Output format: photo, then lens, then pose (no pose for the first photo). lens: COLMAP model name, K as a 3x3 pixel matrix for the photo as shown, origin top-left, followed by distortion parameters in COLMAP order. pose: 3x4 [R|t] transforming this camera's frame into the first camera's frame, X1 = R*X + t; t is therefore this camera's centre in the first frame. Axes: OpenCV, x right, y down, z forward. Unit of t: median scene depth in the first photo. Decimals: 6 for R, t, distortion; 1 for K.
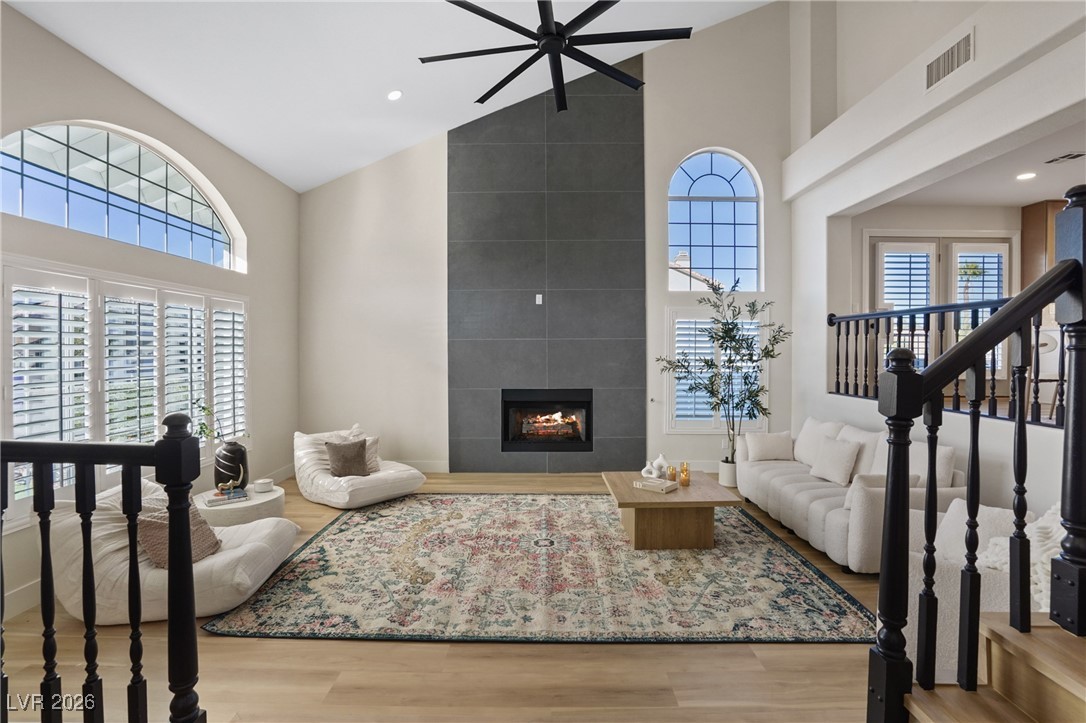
lens RADIAL K [[511.0, 0, 543.0], [0, 511.0, 361.5], [0, 0, 1]] dist [-0.052694, 0.000462]
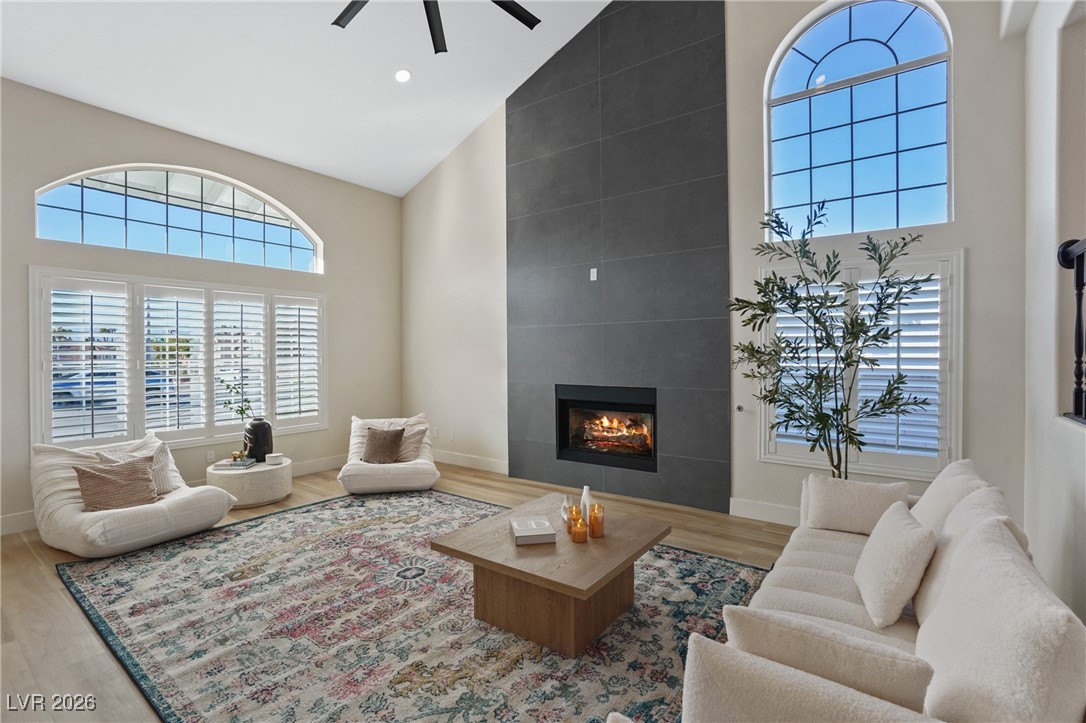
lens RADIAL K [[503.5, 0, 543.0], [0, 503.5, 361.5], [0, 0, 1]] dist [-0.051565, 0.023077]
pose [[0.803510, 0.007044, -0.595250, 0.571341], [-0.008696, 0.999962, 0.000095, 0.022902], [0.595228, 0.005100, 0.803541, 0.451999]]
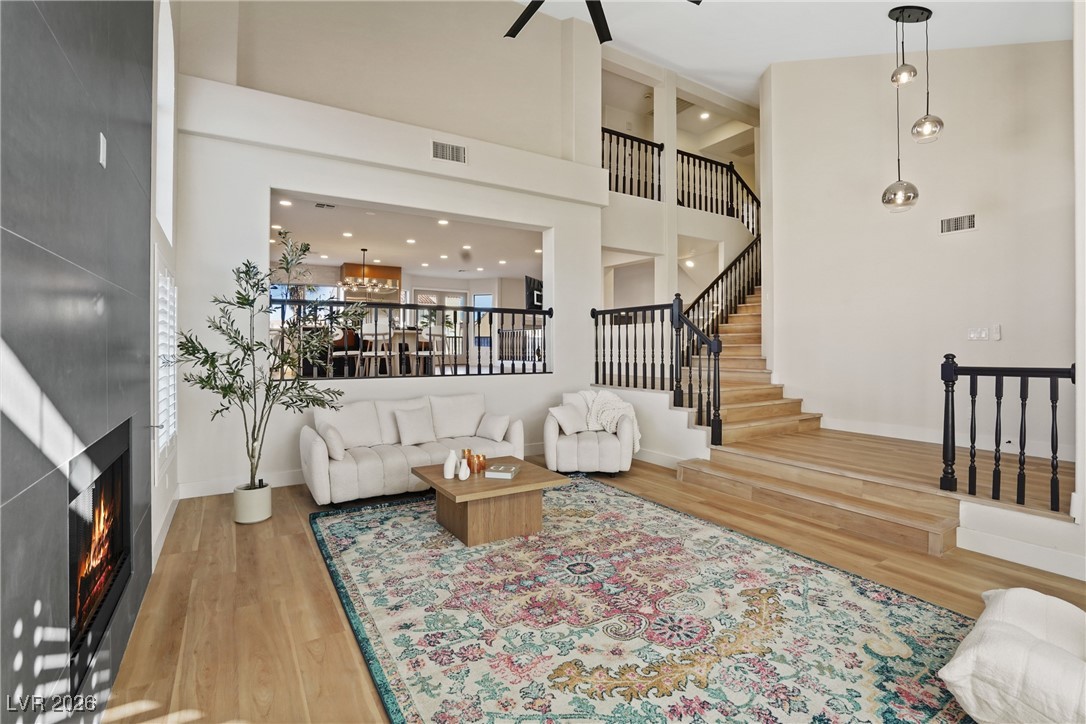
lens RADIAL K [[503.5, 0, 543.0], [0, 503.5, 362.0], [0, 0, 1]] dist [-0.051565, 0.023077]
pose [[-0.529199, -0.024871, 0.848133, -0.568270], [0.015767, 0.999109, 0.039136, 0.001667], [-0.848351, 0.034083, -0.528336, 1.322901]]
